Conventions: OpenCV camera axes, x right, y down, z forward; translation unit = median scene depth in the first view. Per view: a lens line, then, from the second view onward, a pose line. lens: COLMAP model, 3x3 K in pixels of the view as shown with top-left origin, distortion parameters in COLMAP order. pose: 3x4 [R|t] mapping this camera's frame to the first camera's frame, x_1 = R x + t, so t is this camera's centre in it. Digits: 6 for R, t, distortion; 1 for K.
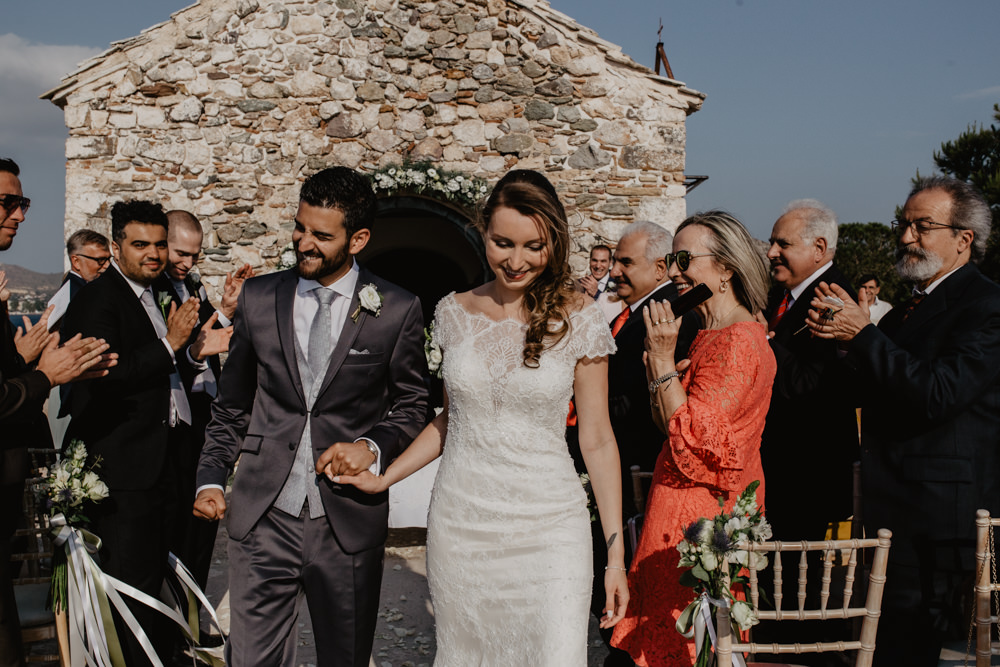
lens RADIAL K [[951.5, 0, 500.0], [0, 951.5, 333.5], [0, 0, 1]] dist [-0.054988, 0.033385]
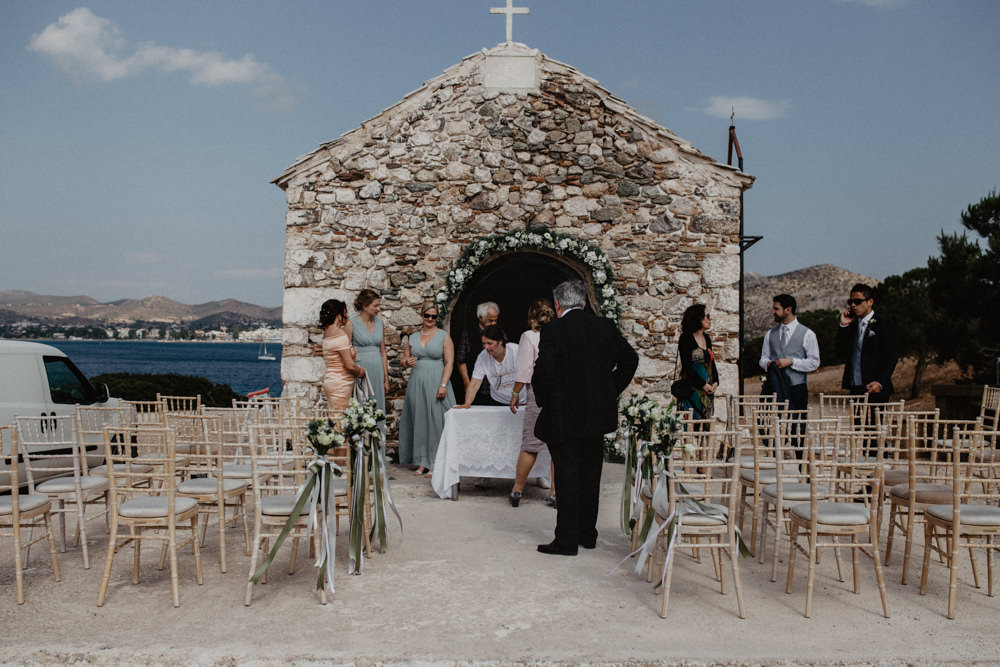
lens RADIAL K [[951.5, 0, 500.0], [0, 951.5, 333.5], [0, 0, 1]] dist [-0.054988, 0.033385]
pose [[0.993357, 0.013140, -0.114325, 0.018118], [-0.017352, 0.999204, -0.035920, 0.019366], [0.113762, 0.037665, 0.992794, -0.346595]]
